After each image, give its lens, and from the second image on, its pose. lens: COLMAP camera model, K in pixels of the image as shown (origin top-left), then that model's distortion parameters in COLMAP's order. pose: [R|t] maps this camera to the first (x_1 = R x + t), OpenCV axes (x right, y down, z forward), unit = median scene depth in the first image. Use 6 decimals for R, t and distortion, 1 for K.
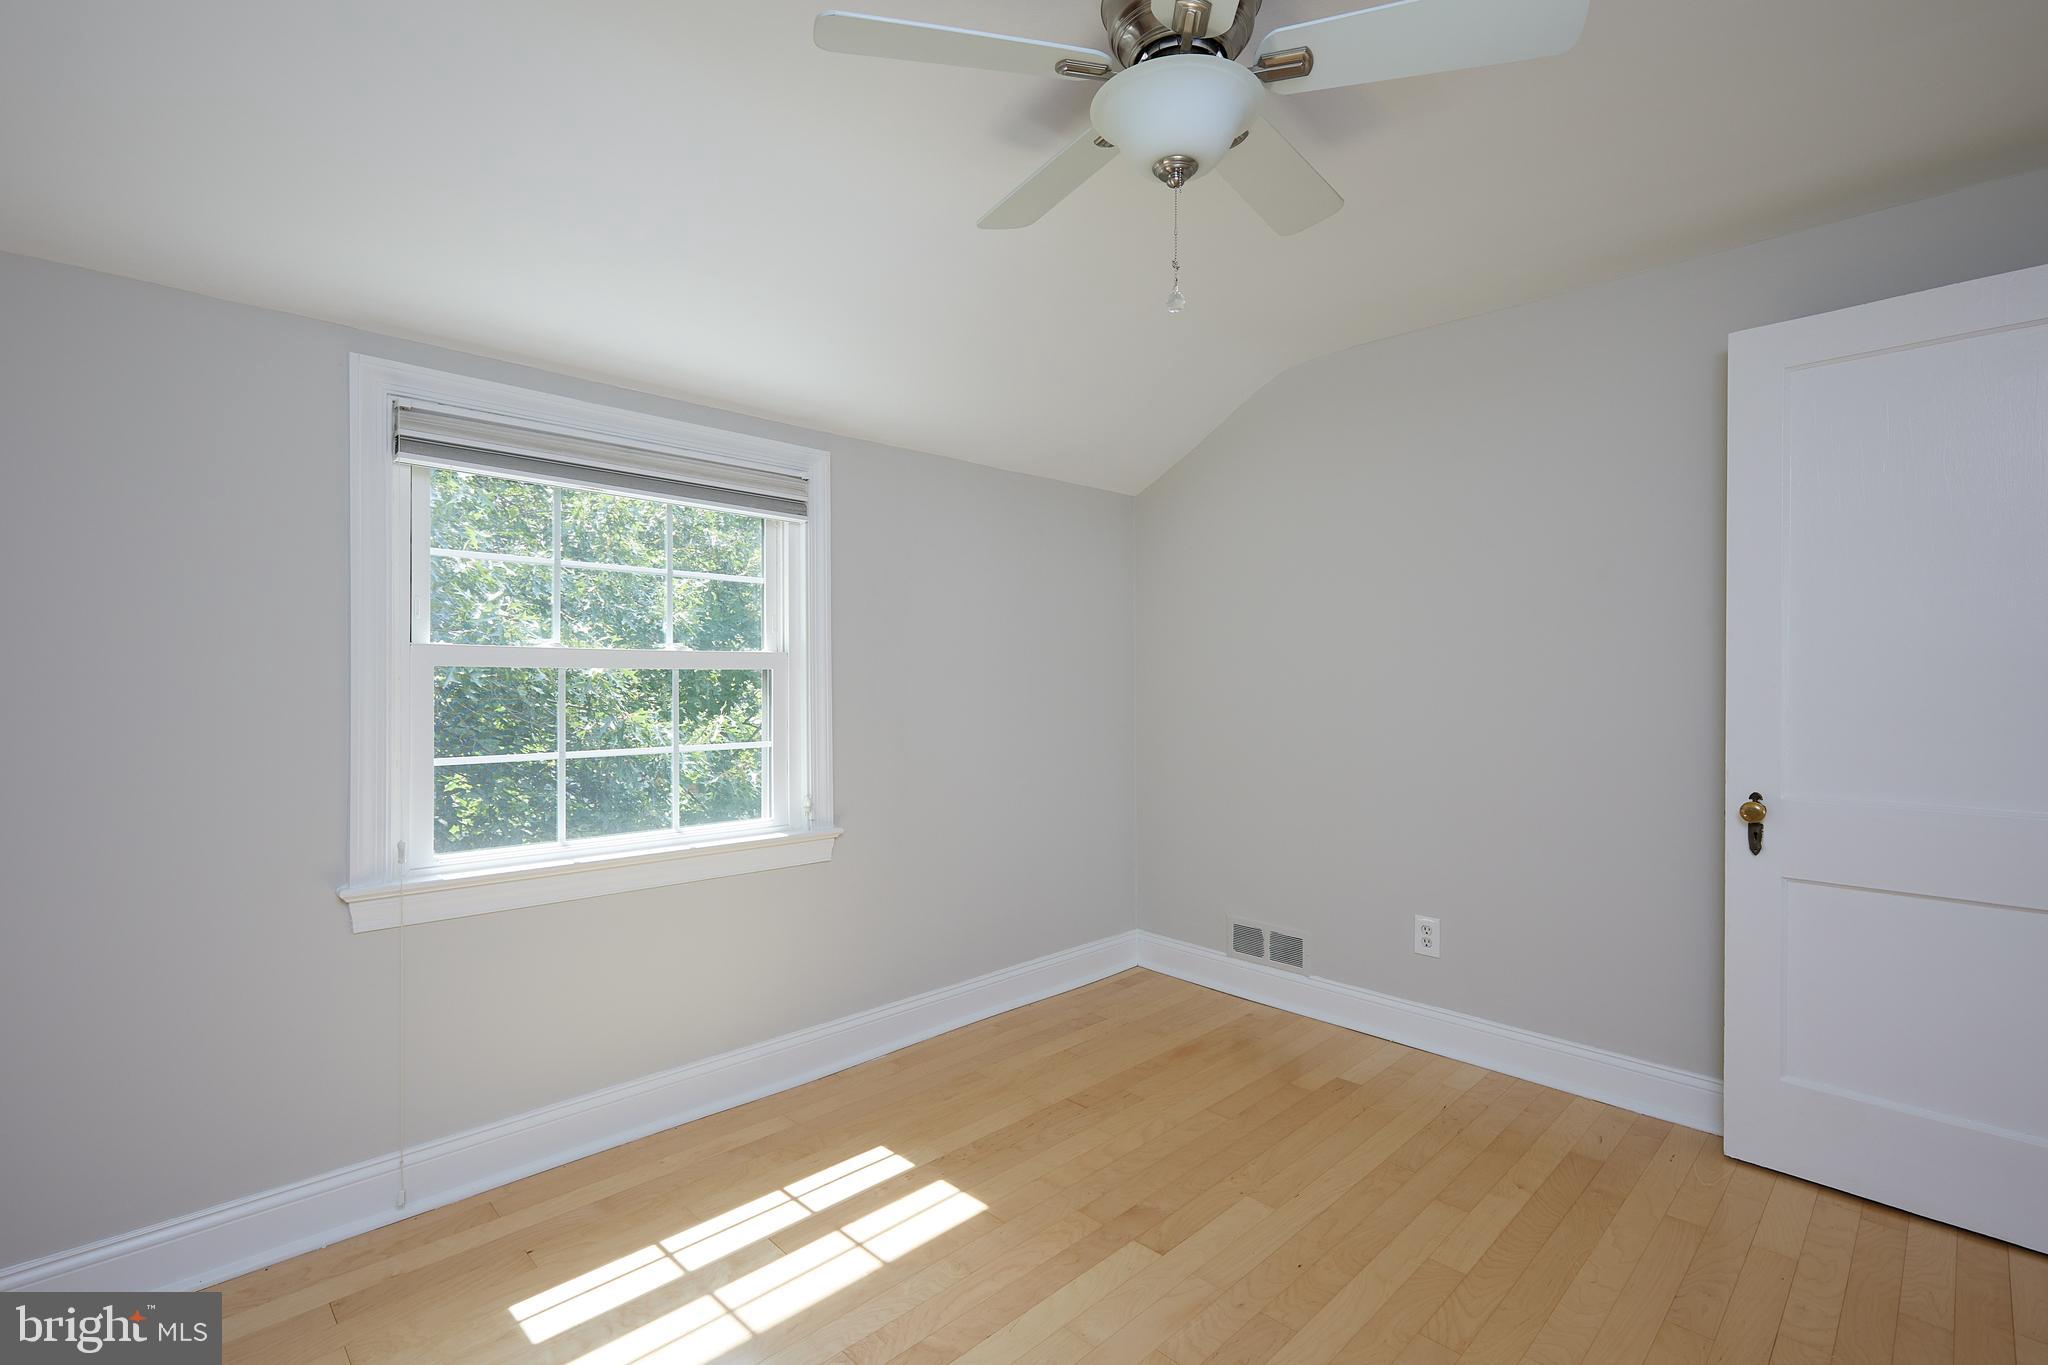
lens RADIAL K [[936.7, 0, 1028.1], [0, 936.7, 677.2], [0, 0, 1]] dist [0.000715, 0.000348]
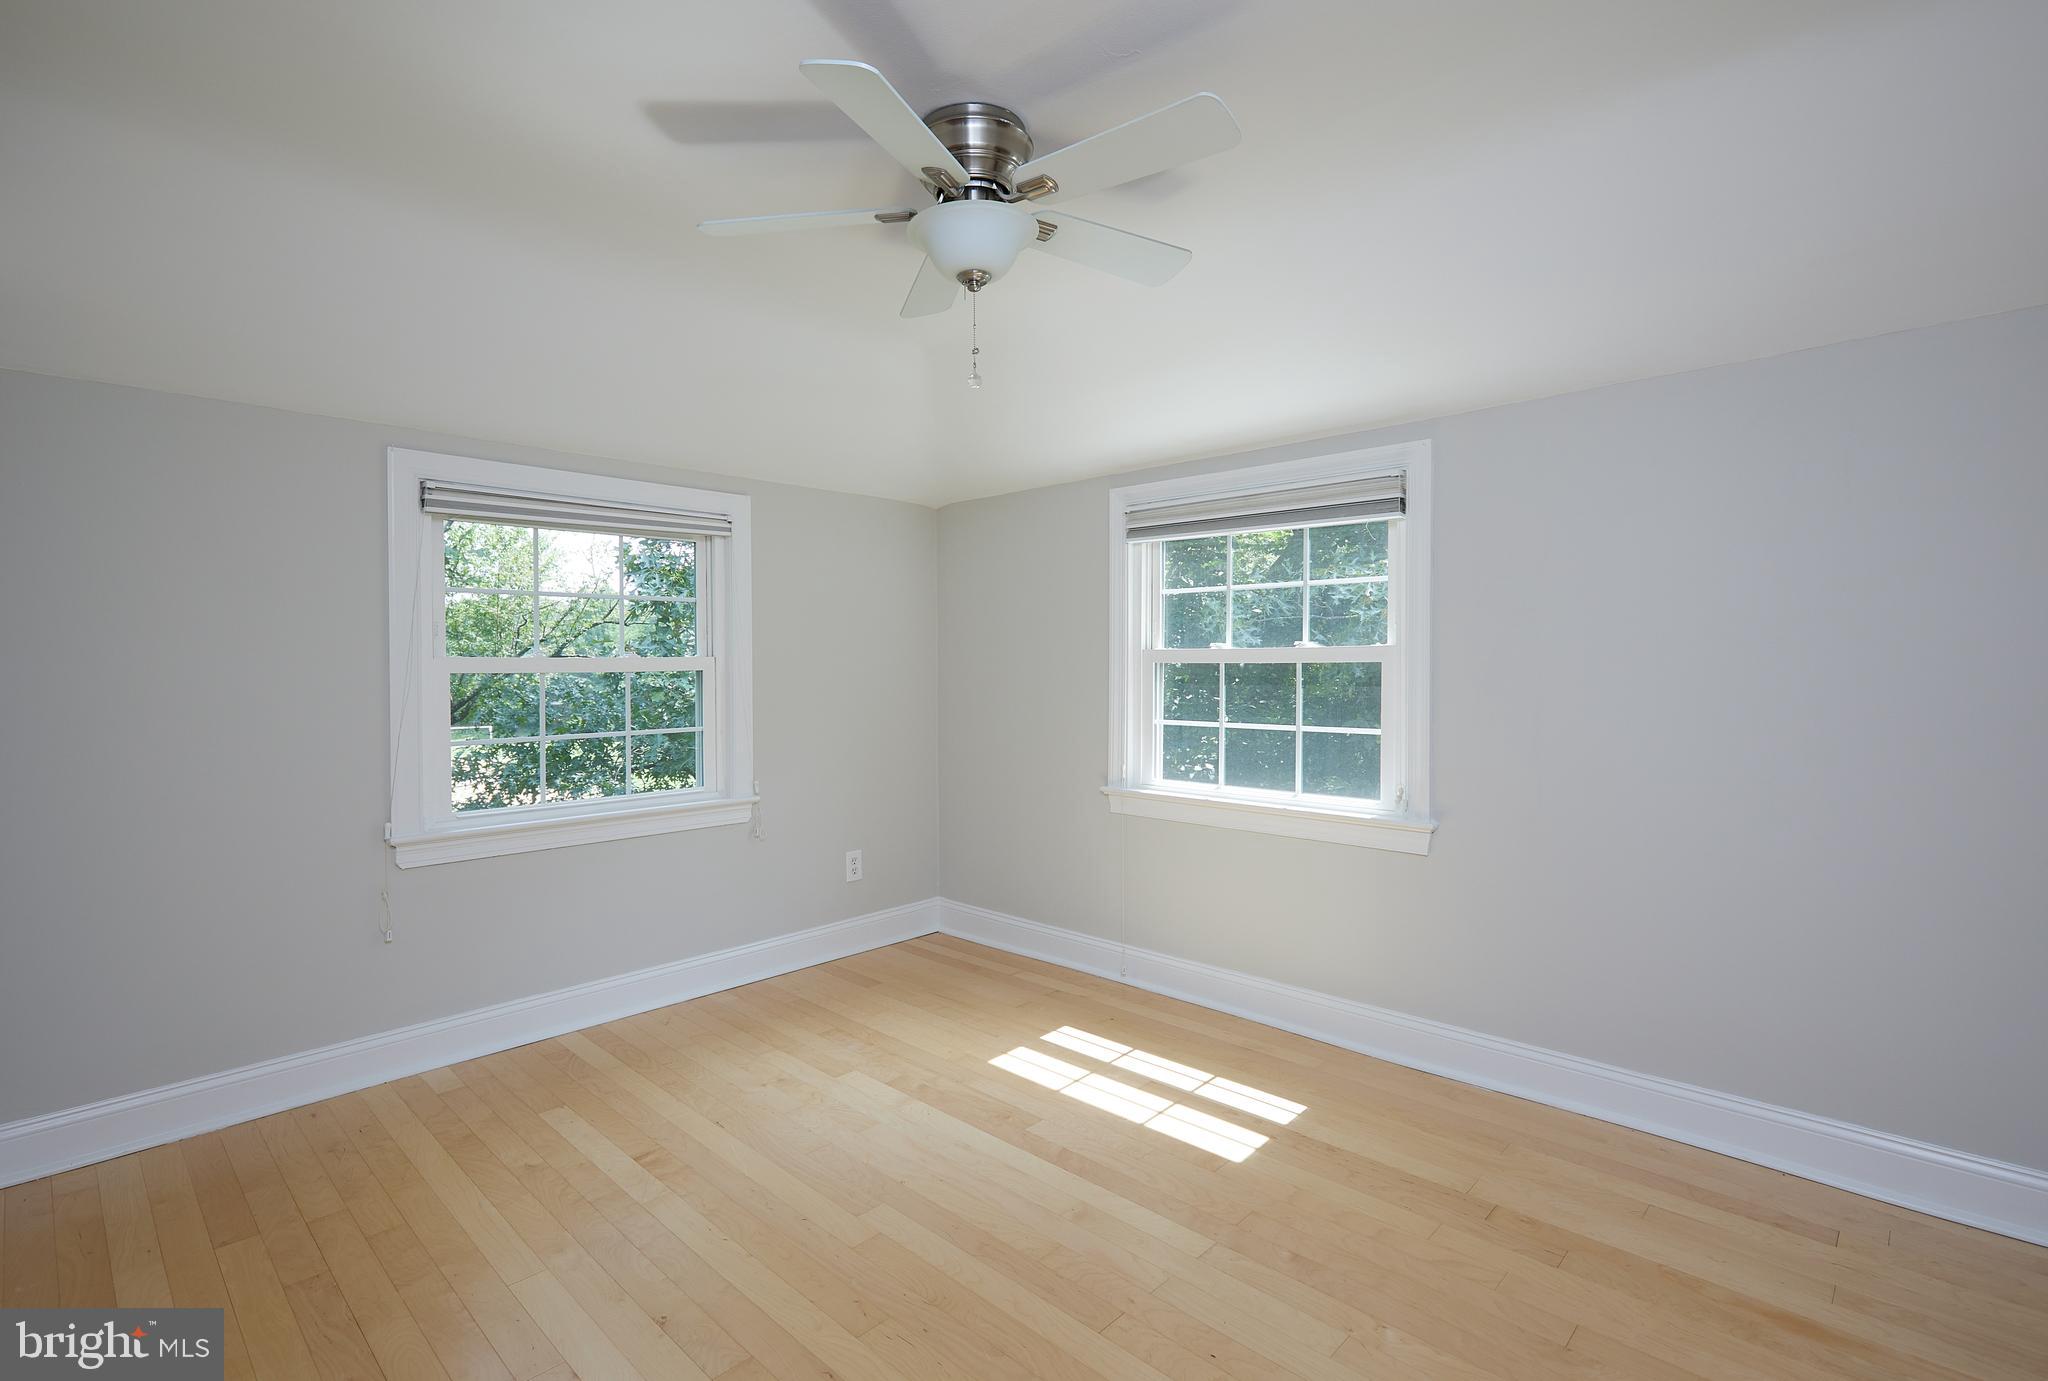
lens RADIAL K [[1005.8, 0, 1016.3], [0, 1005.8, 684.5], [0, 0, 1]] dist [0.001815, 0.000563]
pose [[0.001439, 0.012664, -0.999919, 1.097179], [0.002856, 0.999916, 0.012668, 0.002883], [0.999995, -0.002874, 0.001403, 0.743366]]
